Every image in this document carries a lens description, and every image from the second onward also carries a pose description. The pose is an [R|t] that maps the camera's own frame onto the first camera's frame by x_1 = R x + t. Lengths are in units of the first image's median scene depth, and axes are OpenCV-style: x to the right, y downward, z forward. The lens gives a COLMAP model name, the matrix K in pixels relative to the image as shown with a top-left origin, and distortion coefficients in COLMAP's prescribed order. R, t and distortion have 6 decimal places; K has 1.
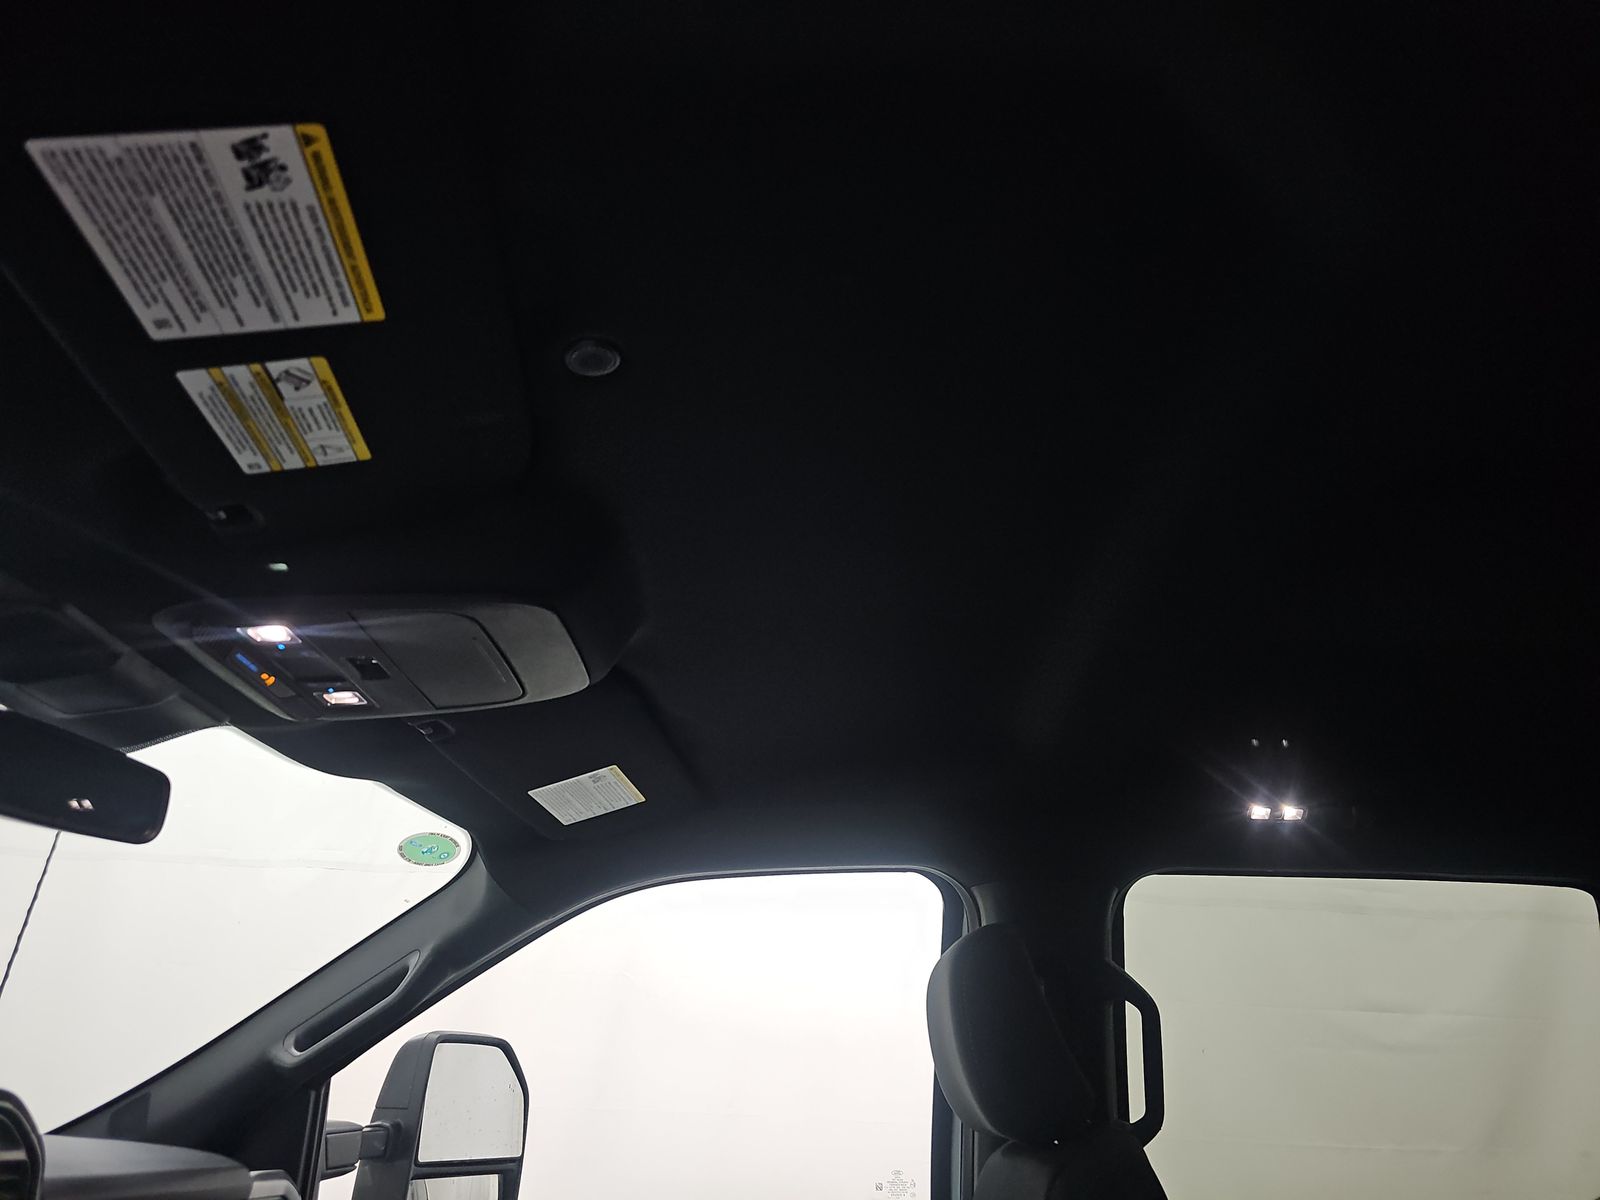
lens RADIAL K [[1058.1, 0, 800.0], [0, 1058.1, 600.0], [0, 0, 1]] dist [0.007202, -0.003071]
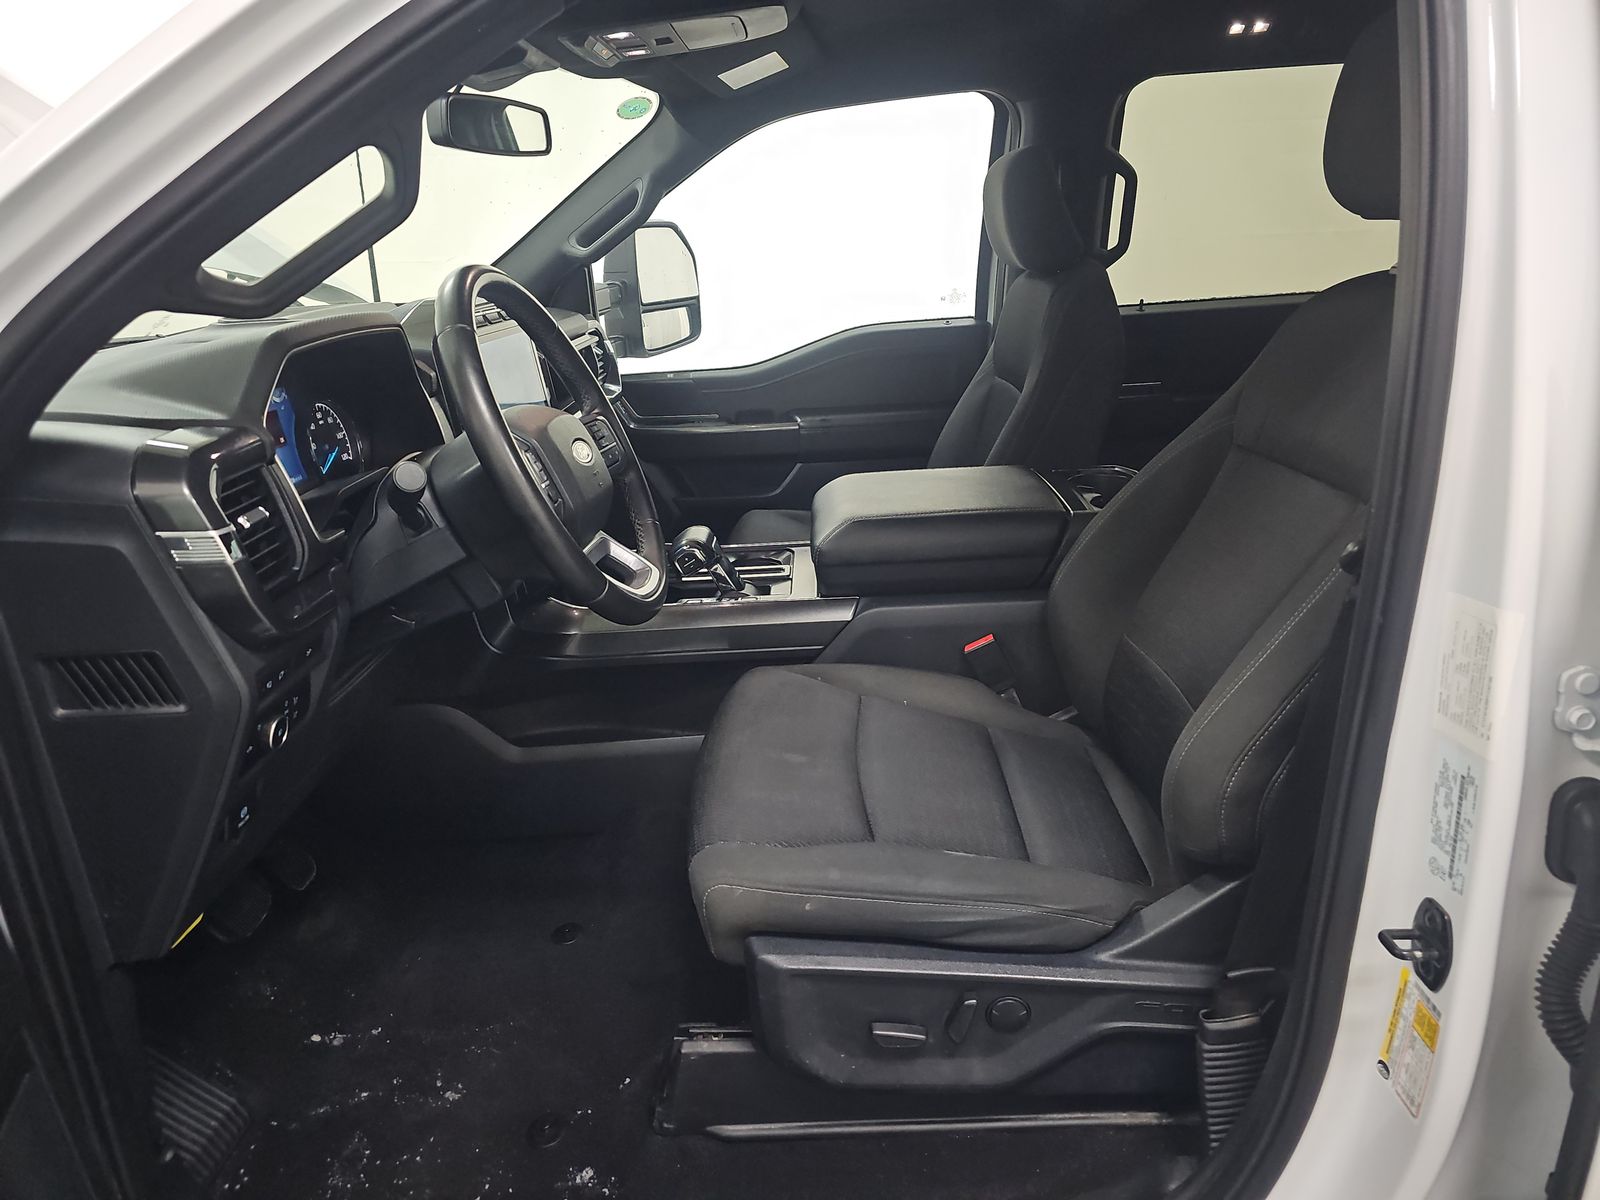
lens RADIAL K [[1085.6, 0, 745.6], [0, 1085.6, 594.9], [0, 0, 1]] dist [-0.002008, -0.001296]
pose [[0.995134, -0.046261, -0.087001, -0.102711], [0.093827, 0.714550, 0.693263, -0.300035], [0.030096, -0.698053, 0.715414, -0.510722]]
